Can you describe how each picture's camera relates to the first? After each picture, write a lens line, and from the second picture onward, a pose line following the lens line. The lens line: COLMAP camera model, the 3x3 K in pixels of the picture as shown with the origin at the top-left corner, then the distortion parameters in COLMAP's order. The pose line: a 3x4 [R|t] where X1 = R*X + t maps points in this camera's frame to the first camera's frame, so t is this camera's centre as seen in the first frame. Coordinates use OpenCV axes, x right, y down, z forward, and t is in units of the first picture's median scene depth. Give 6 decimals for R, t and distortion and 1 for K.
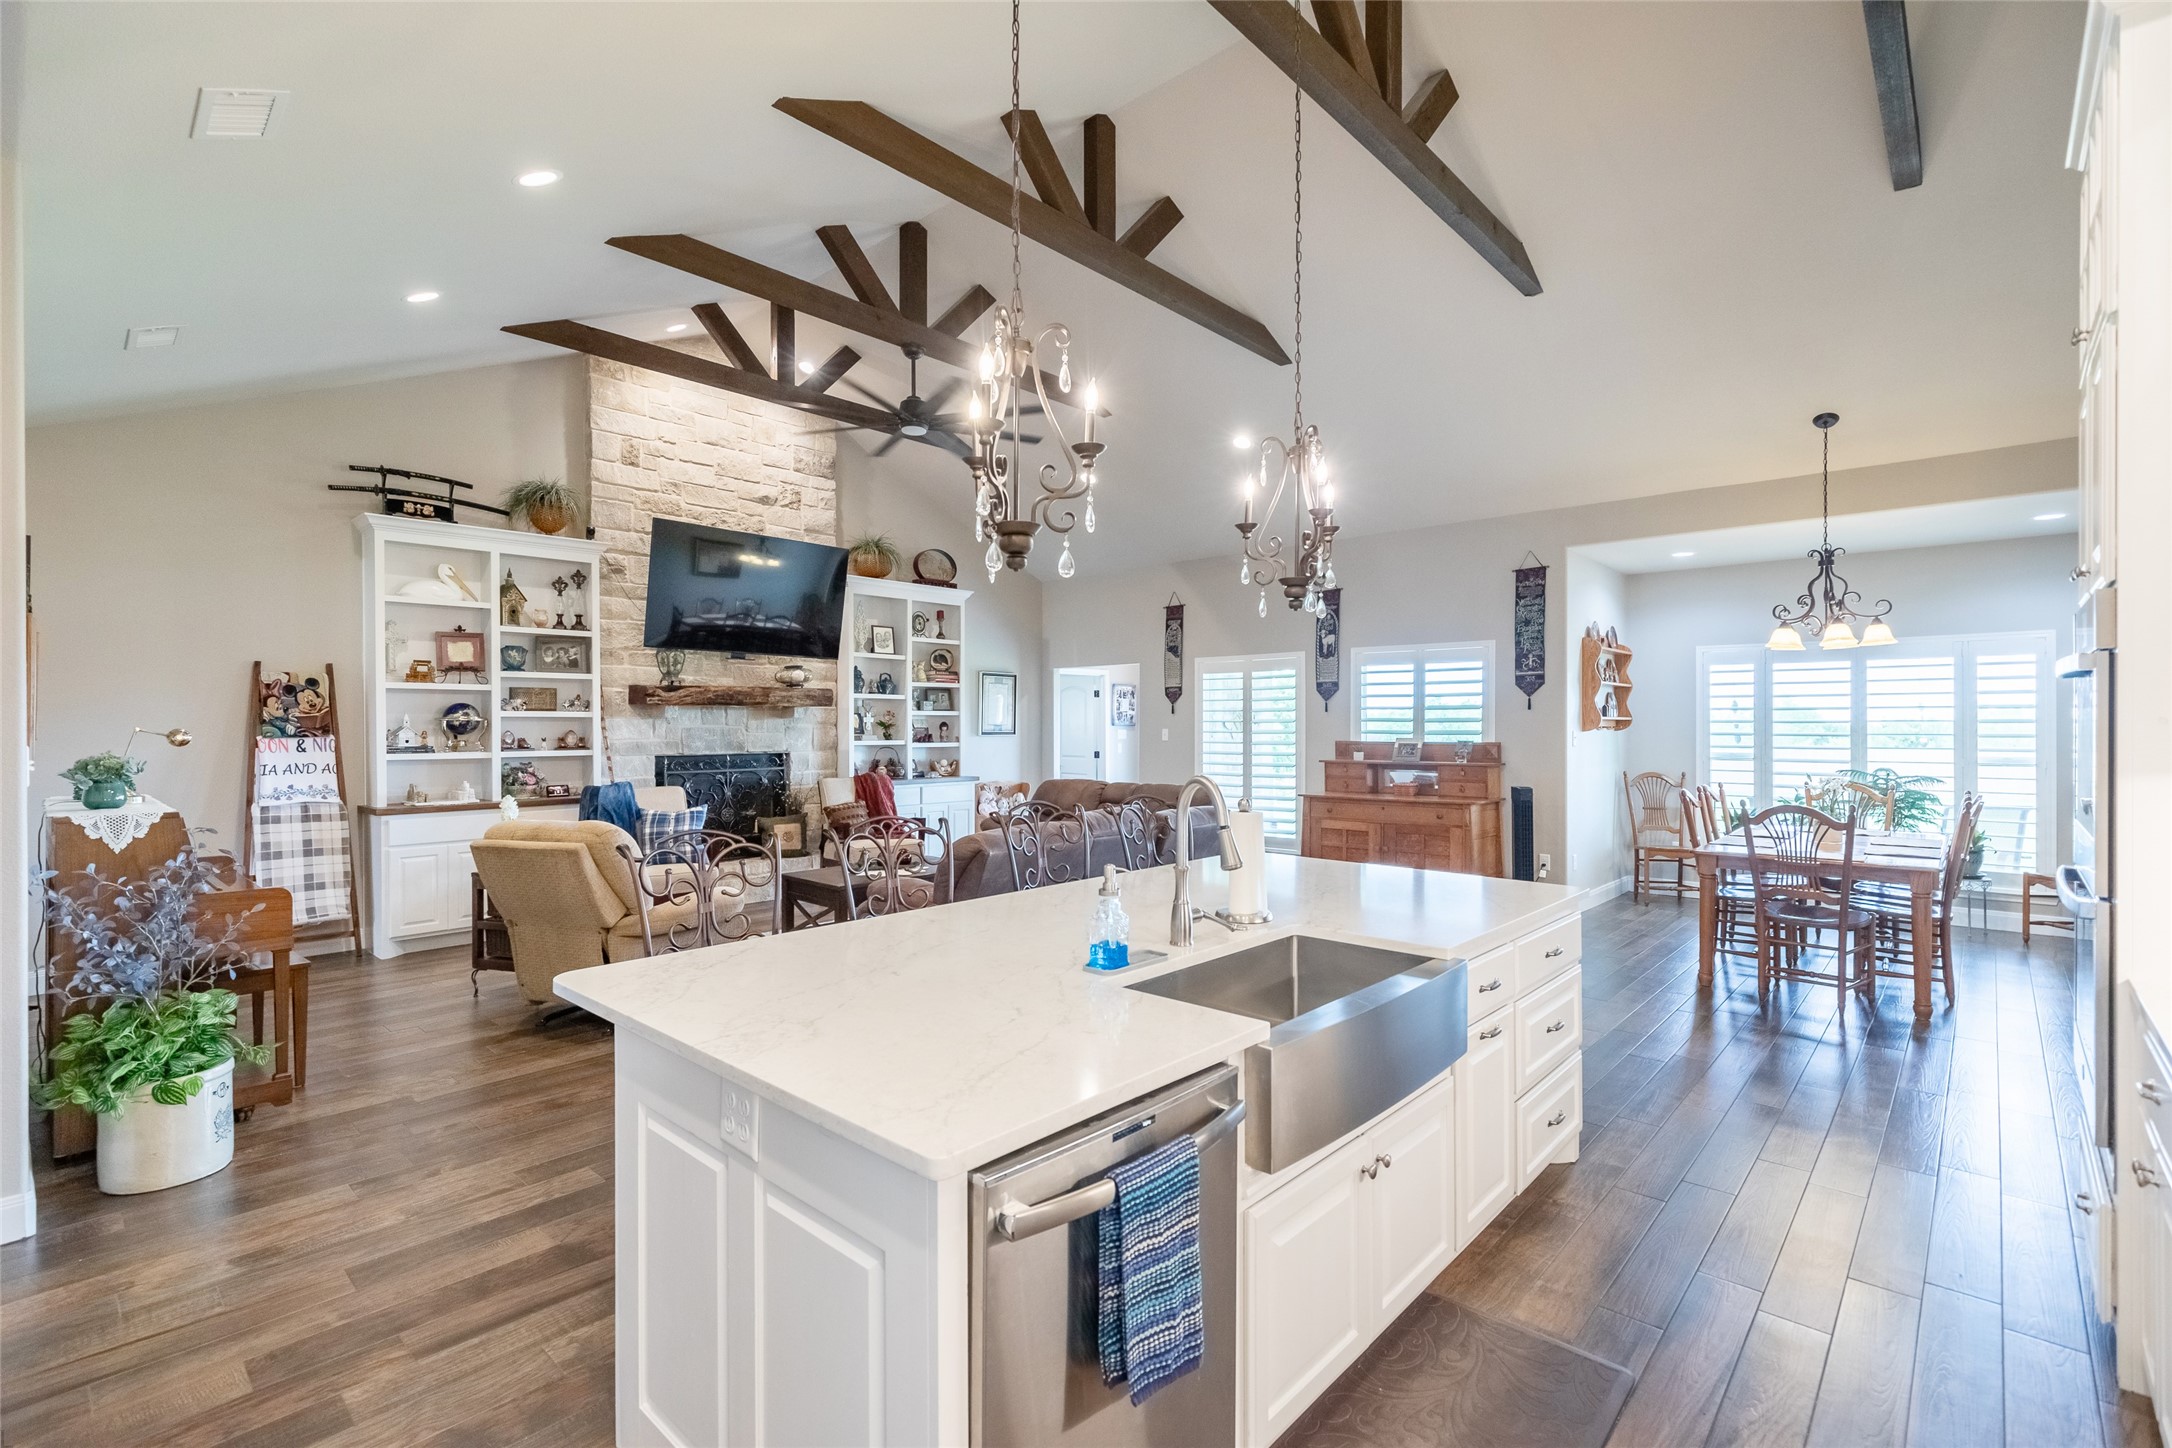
lens RADIAL K [[974.2, 0, 1063.6], [0, 974.2, 720.0], [0, 0, 1]] dist [0.005319, 0.000028]
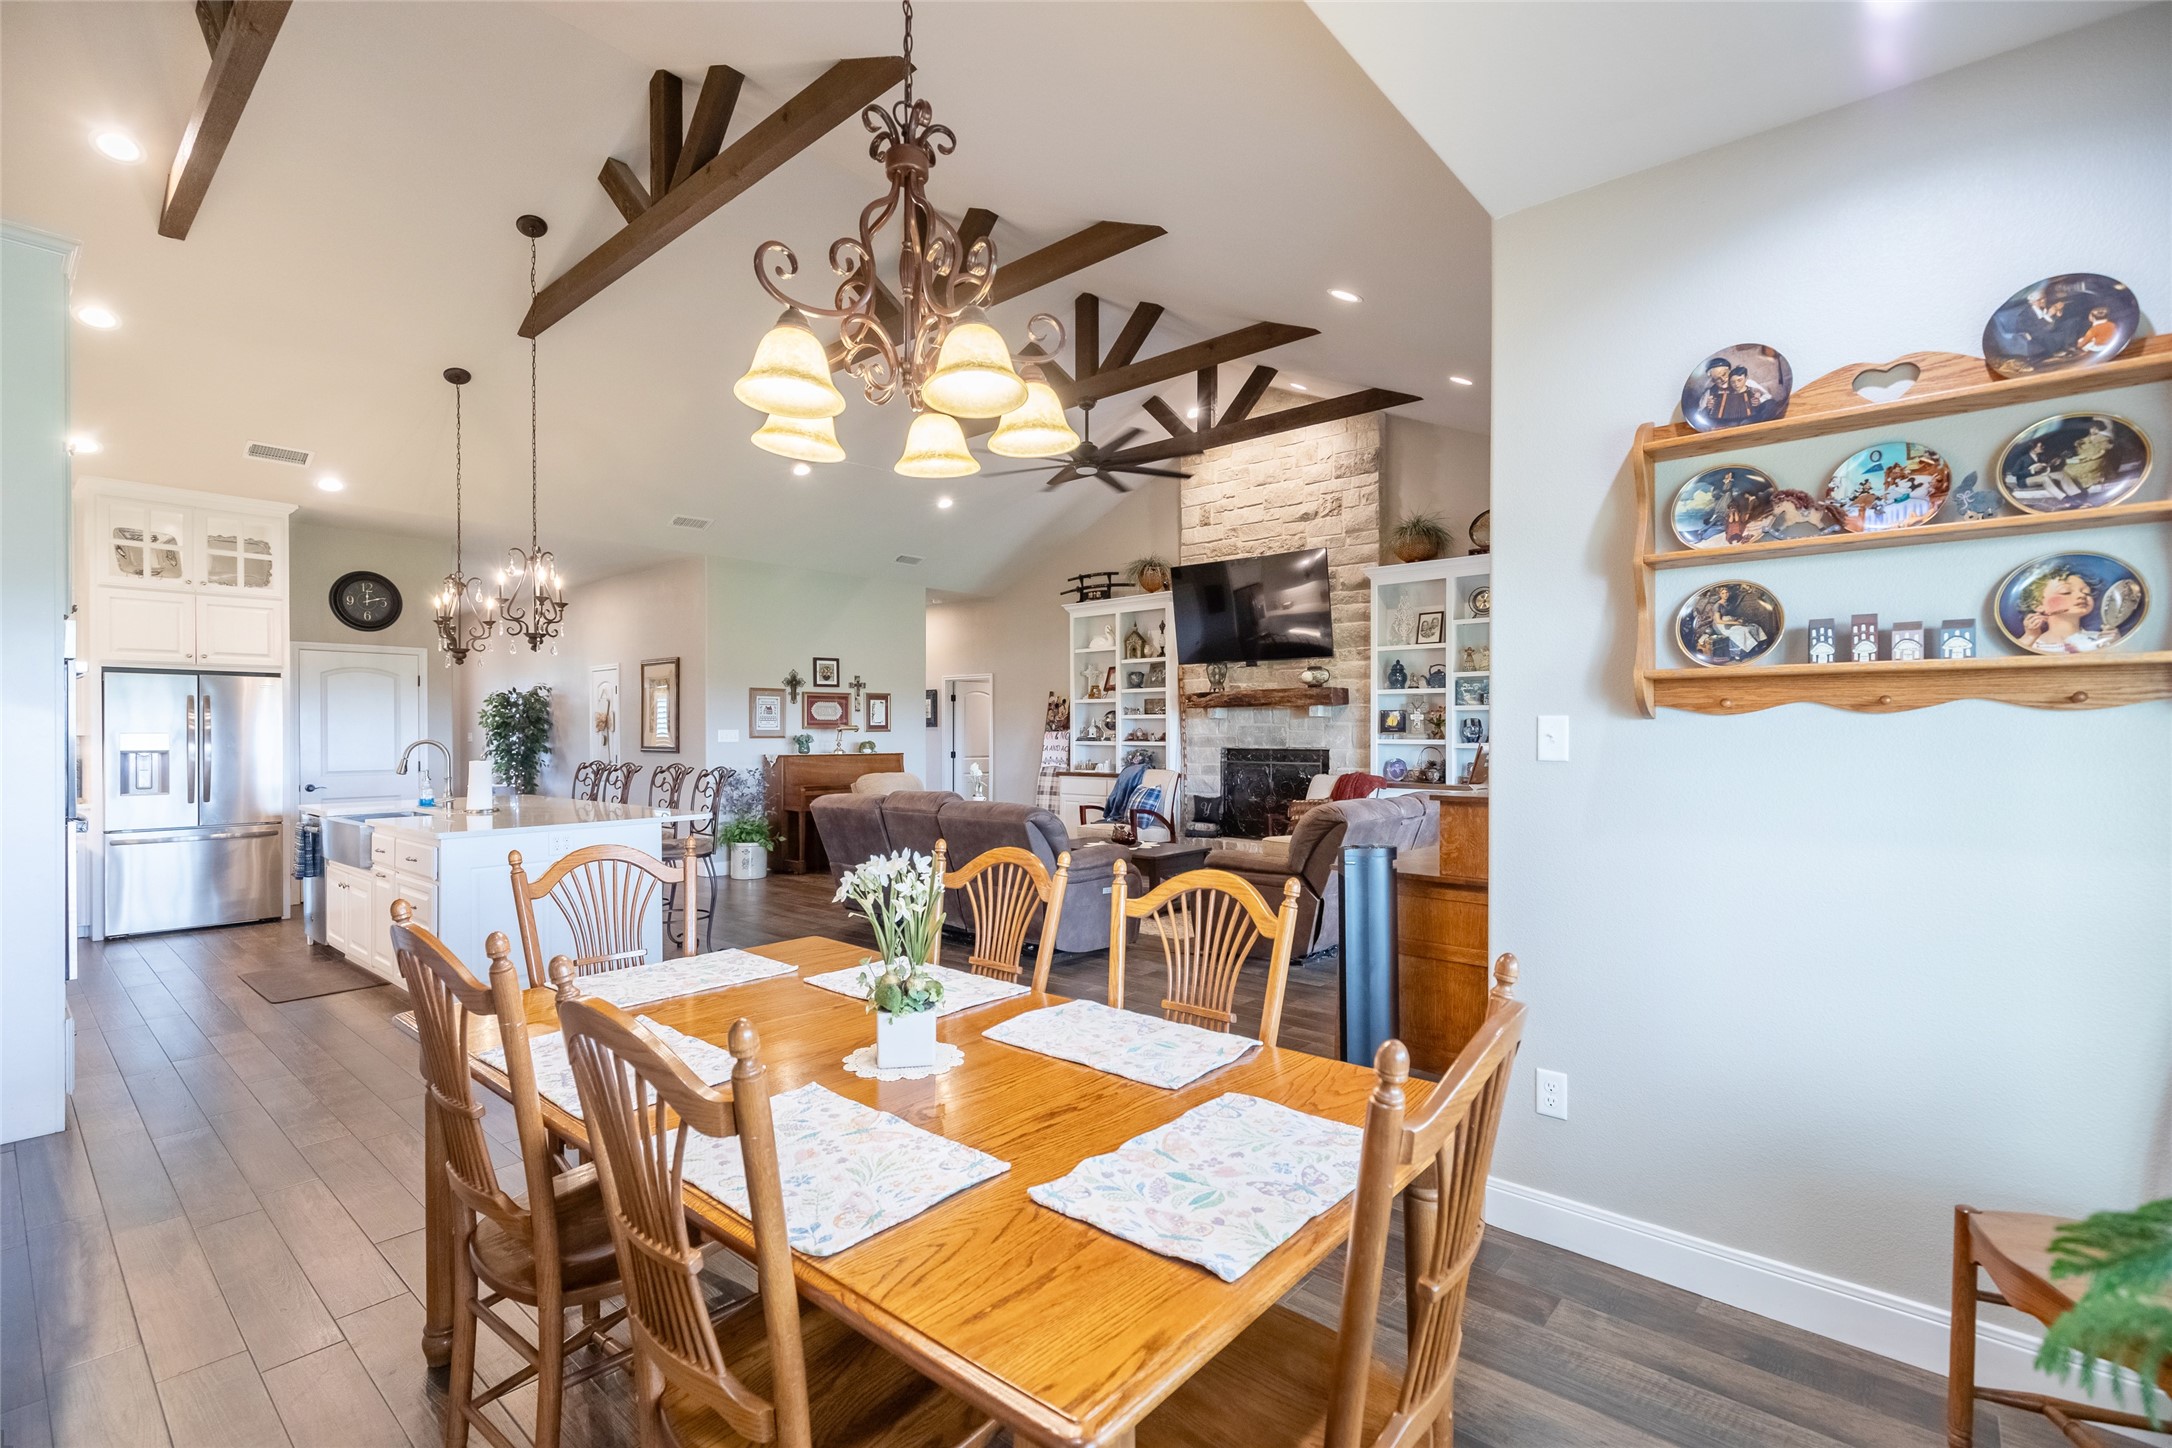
lens RADIAL K [[974.2, 0, 1078.8], [0, 974.2, 725.4], [0, 0, 1]] dist [0.005319, 0.000028]
pose [[0.028502, -0.006437, -0.999573, 0.805294], [0.004531, 0.999970, -0.006310, 0.013903], [0.999583, -0.004350, 0.028531, 0.743054]]
